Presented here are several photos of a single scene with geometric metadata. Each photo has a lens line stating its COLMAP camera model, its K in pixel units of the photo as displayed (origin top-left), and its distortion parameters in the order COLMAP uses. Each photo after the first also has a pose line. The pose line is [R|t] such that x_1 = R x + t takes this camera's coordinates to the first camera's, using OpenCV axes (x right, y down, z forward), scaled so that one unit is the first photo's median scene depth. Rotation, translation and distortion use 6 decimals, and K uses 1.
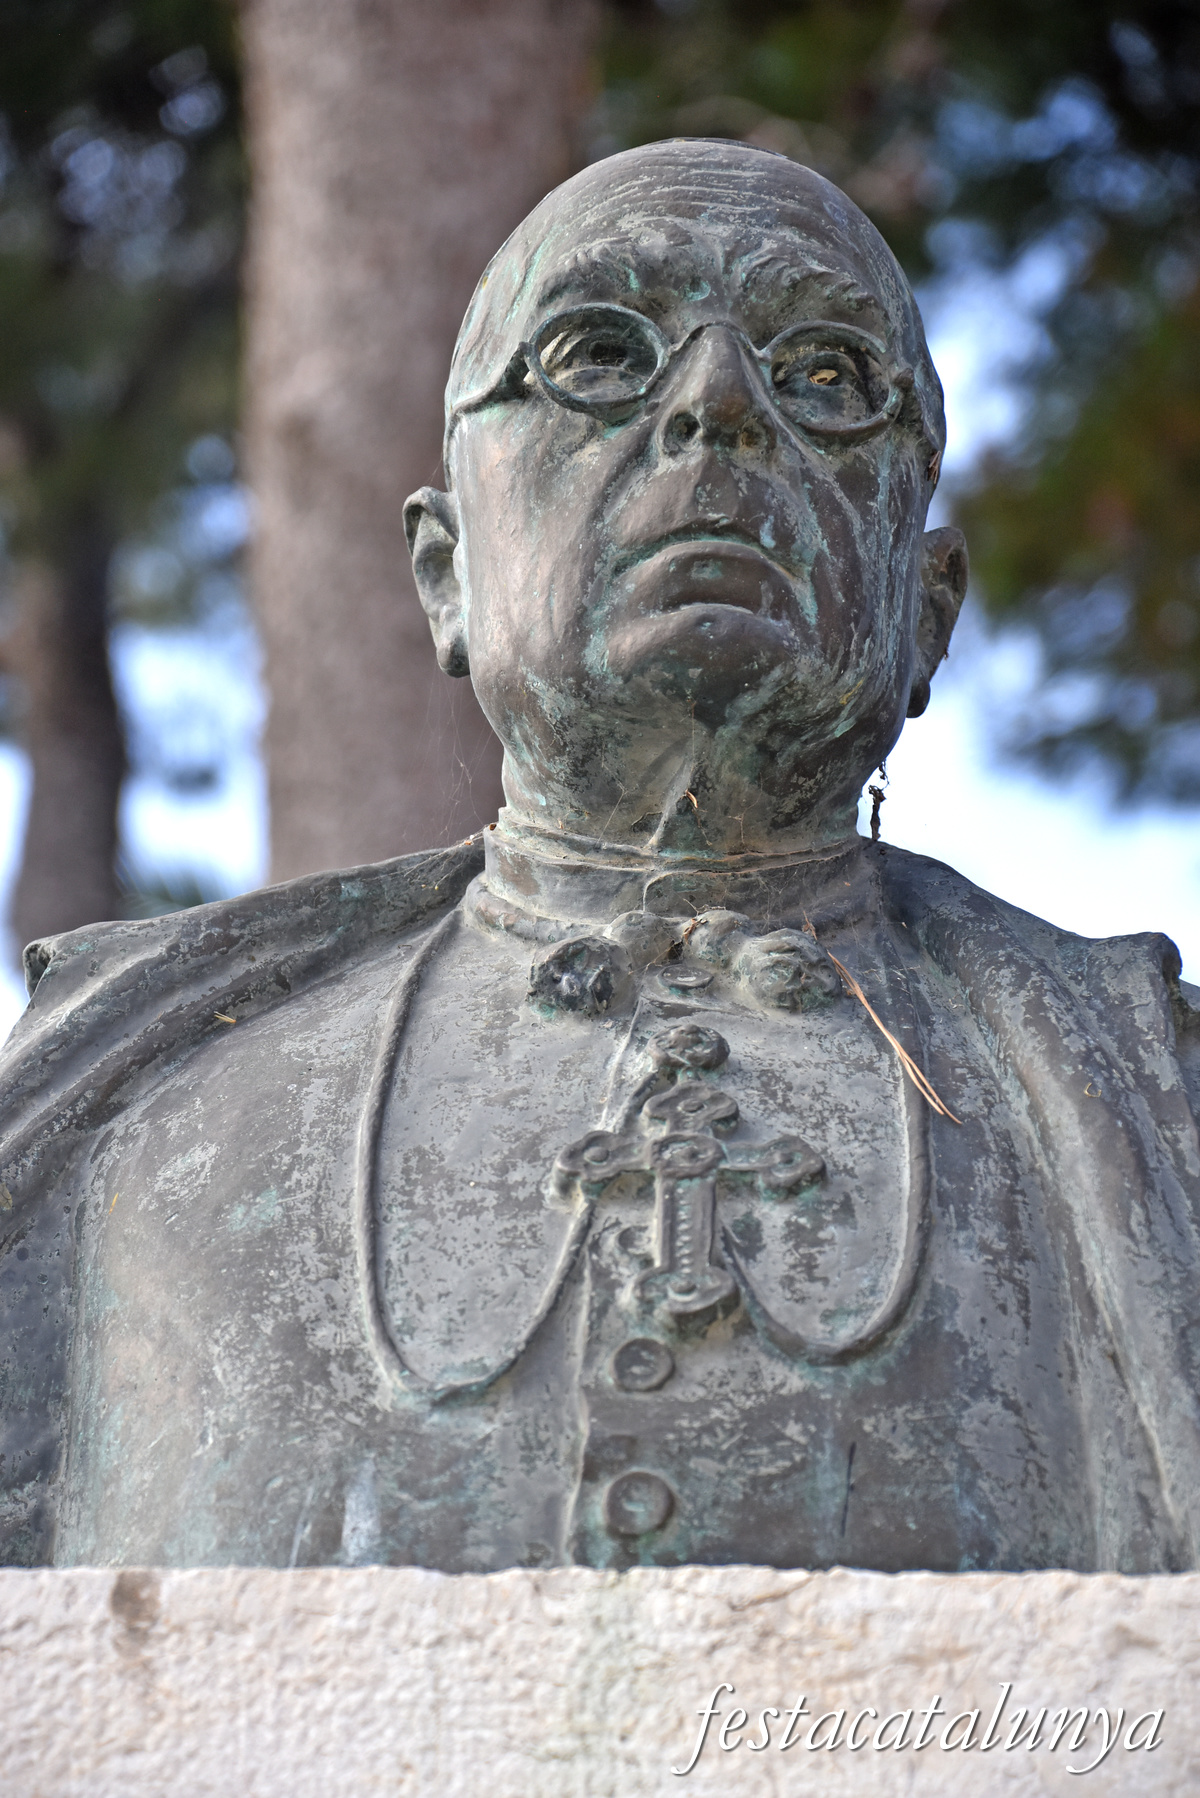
lens RADIAL K [[7338.0, 0, 600.0], [0, 7338.0, 899.0], [0, 0, 1]] dist [1.703197, -0.395168]
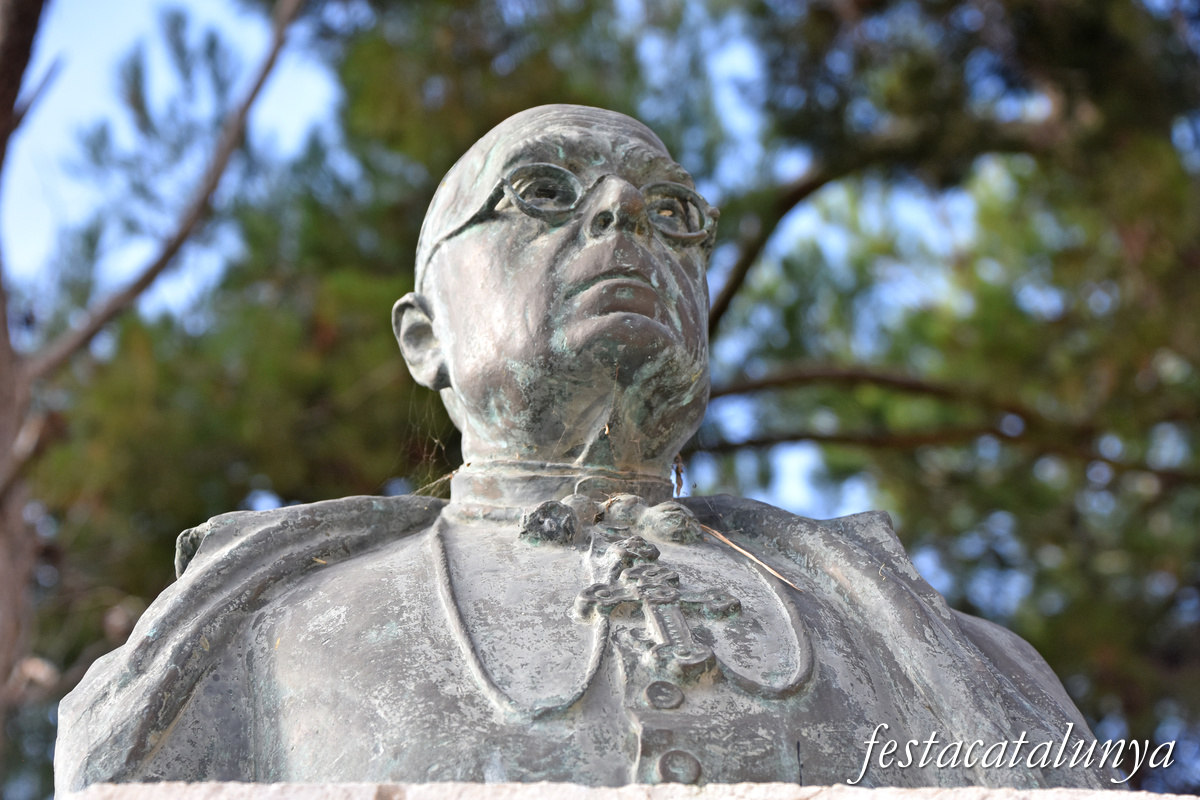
lens RADIAL K [[3090.5, 0, 620.4], [0, 3090.5, 400.9], [0, 0, 1]] dist [0.816800, 0.072922]
pose [[0.974716, 0.045338, 0.218800, -0.144210], [0.003535, 0.975947, -0.217978, 0.138156], [-0.223420, 0.213240, 0.951111, 0.320480]]
